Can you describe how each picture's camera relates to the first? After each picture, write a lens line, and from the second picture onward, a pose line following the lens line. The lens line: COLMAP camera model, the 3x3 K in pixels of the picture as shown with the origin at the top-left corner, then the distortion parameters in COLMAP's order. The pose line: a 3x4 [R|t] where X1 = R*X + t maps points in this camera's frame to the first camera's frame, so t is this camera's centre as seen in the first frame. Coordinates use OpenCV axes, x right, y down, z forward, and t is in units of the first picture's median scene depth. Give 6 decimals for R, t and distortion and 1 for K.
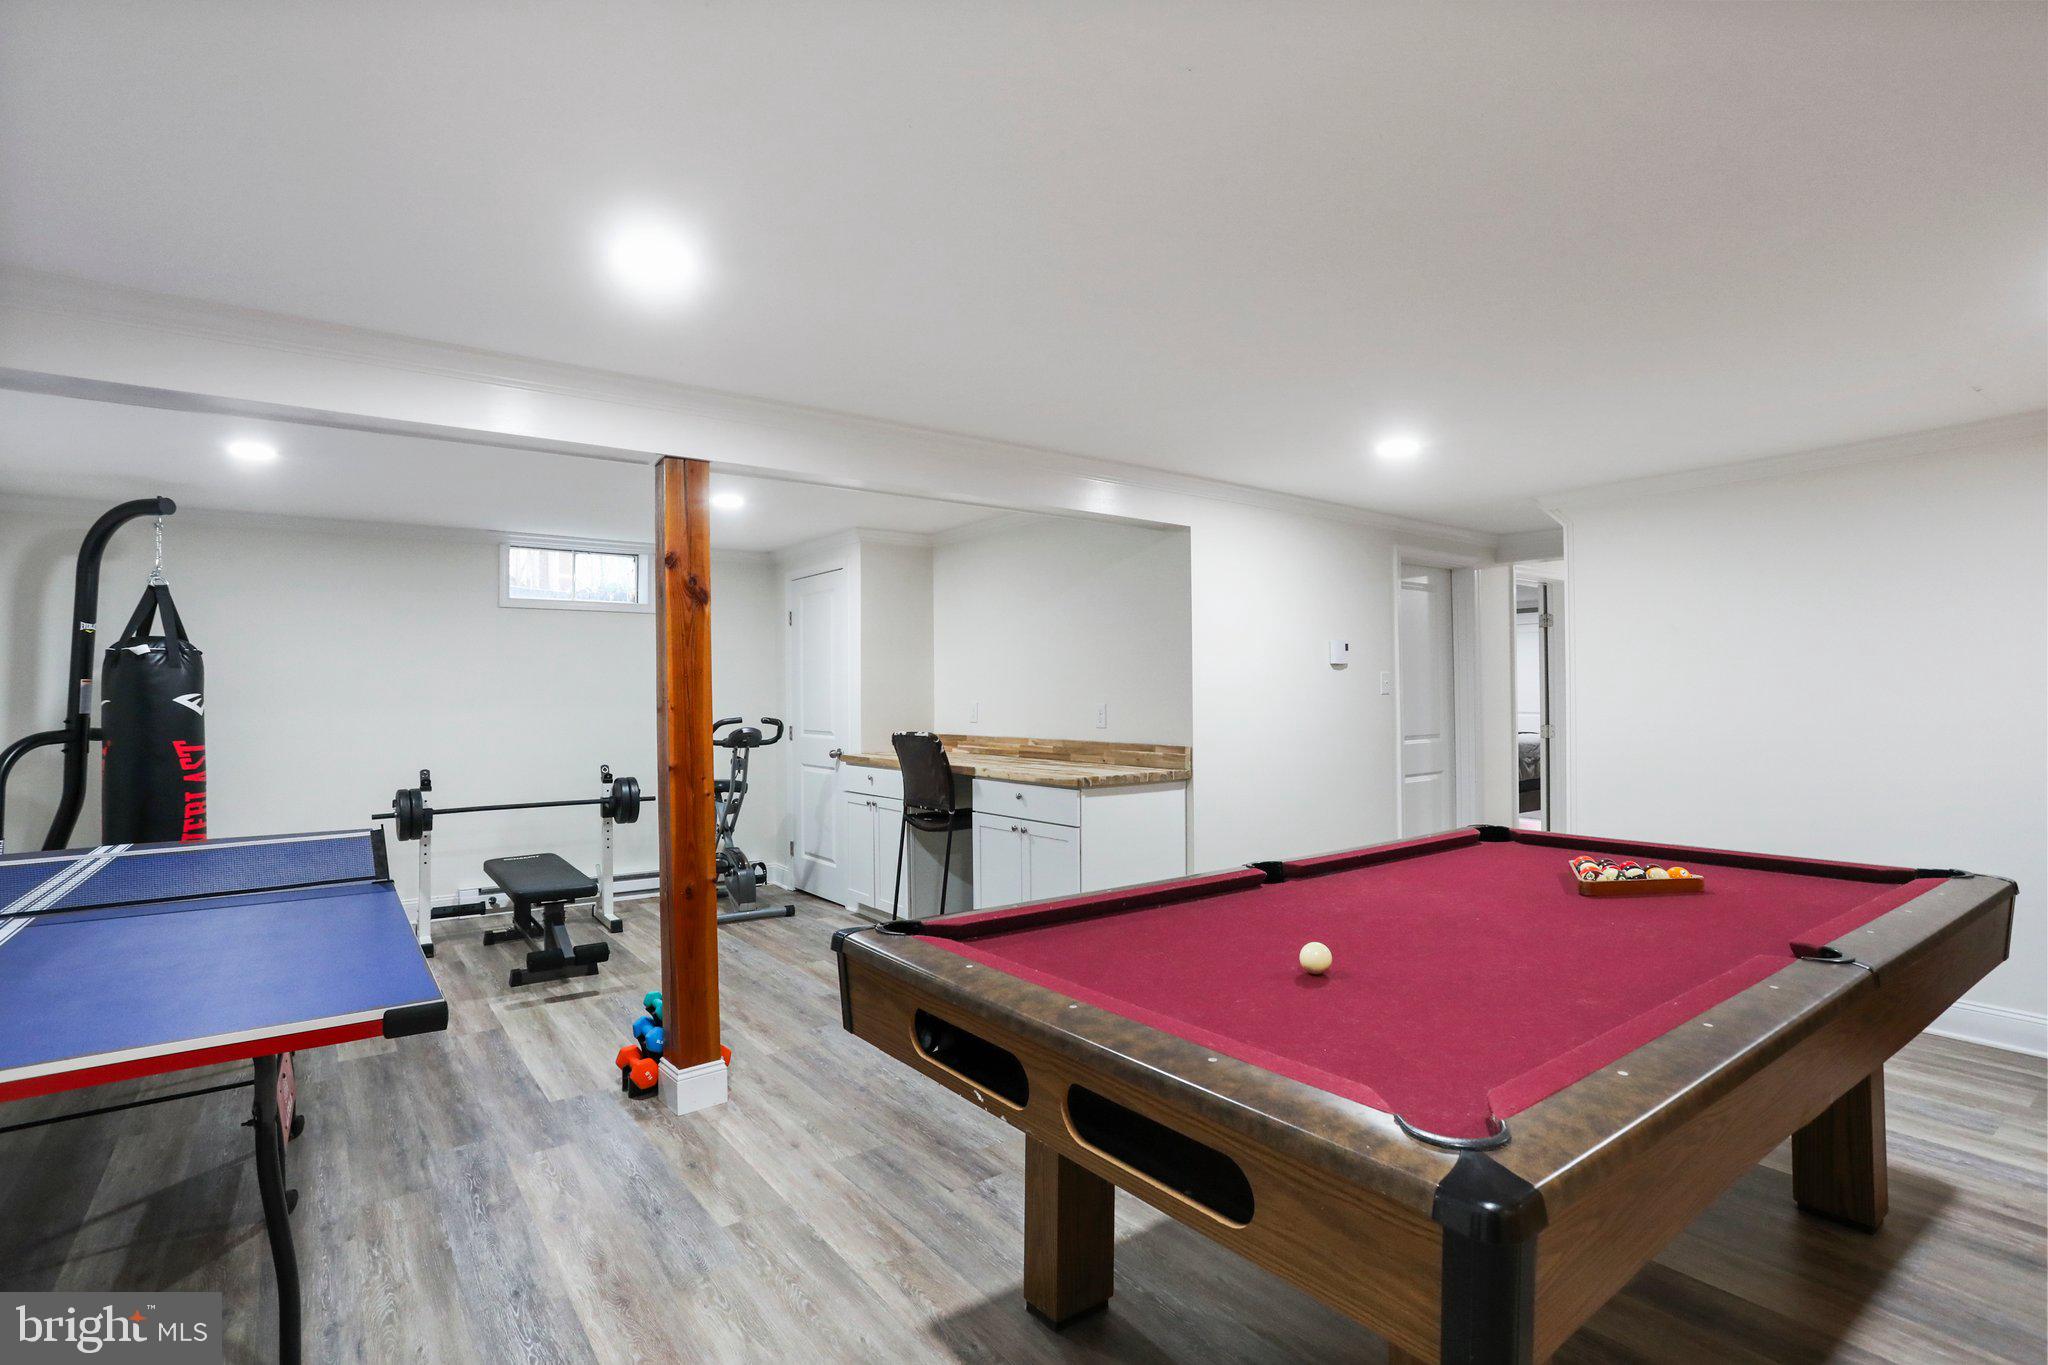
lens RADIAL K [[1003.3, 0, 1037.2], [0, 1003.3, 702.3], [0, 0, 1]] dist [-0.023216, 0.010627]
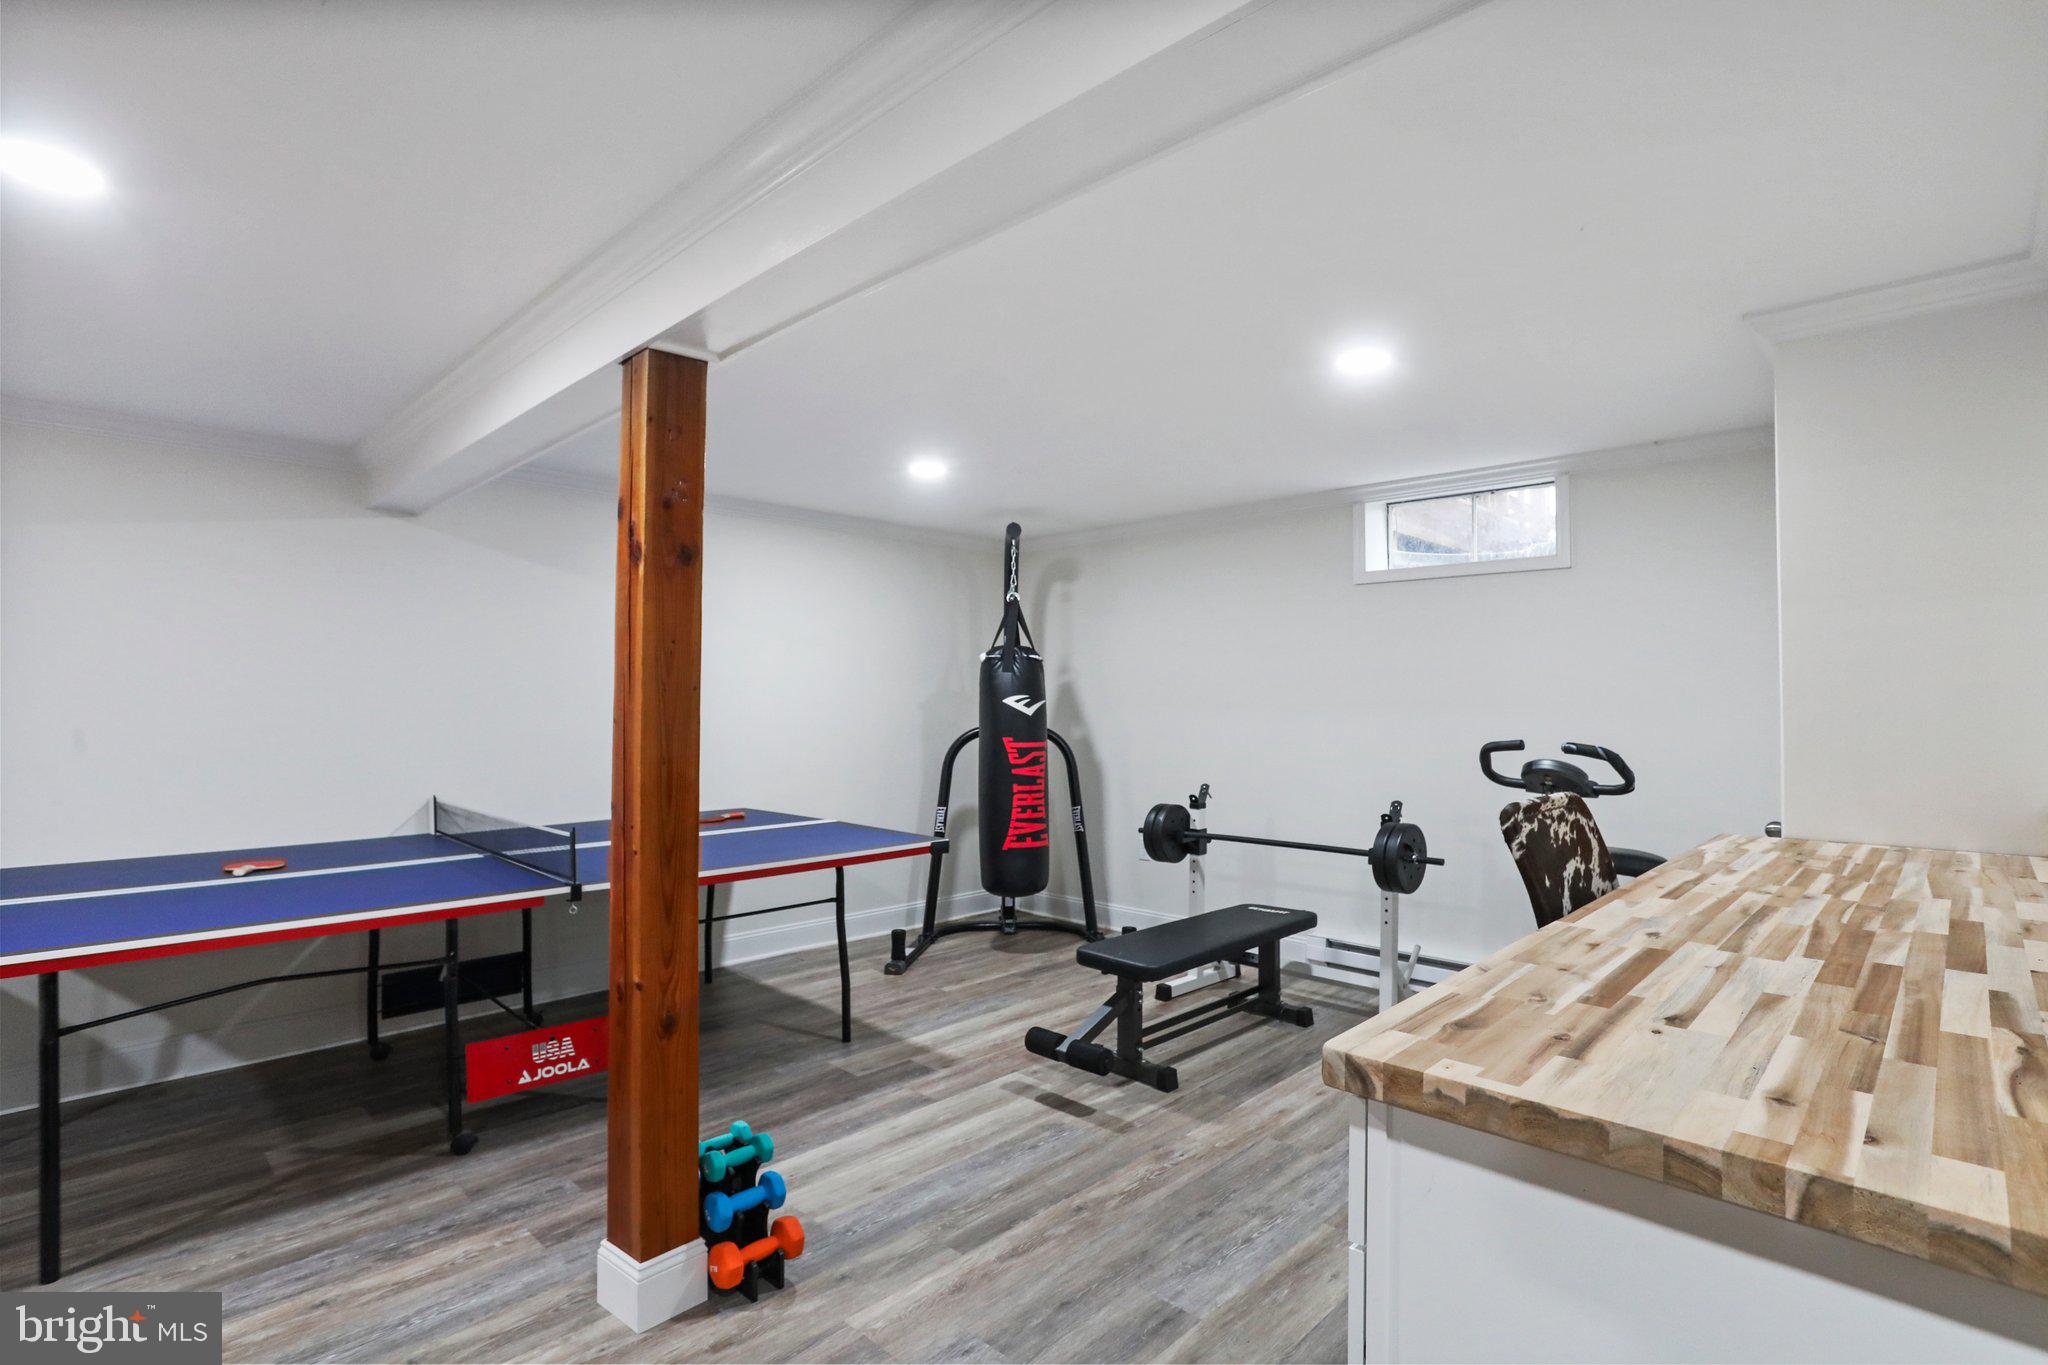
lens RADIAL K [[1003.3, 0, 1044.8], [0, 1003.3, 694.5], [0, 0, 1]] dist [-0.023216, 0.010627]
pose [[0.134681, -0.003142, -0.990884, 0.265983], [-0.011015, 0.999928, -0.004668, -0.005239], [0.990828, 0.011544, 0.134636, 0.881808]]
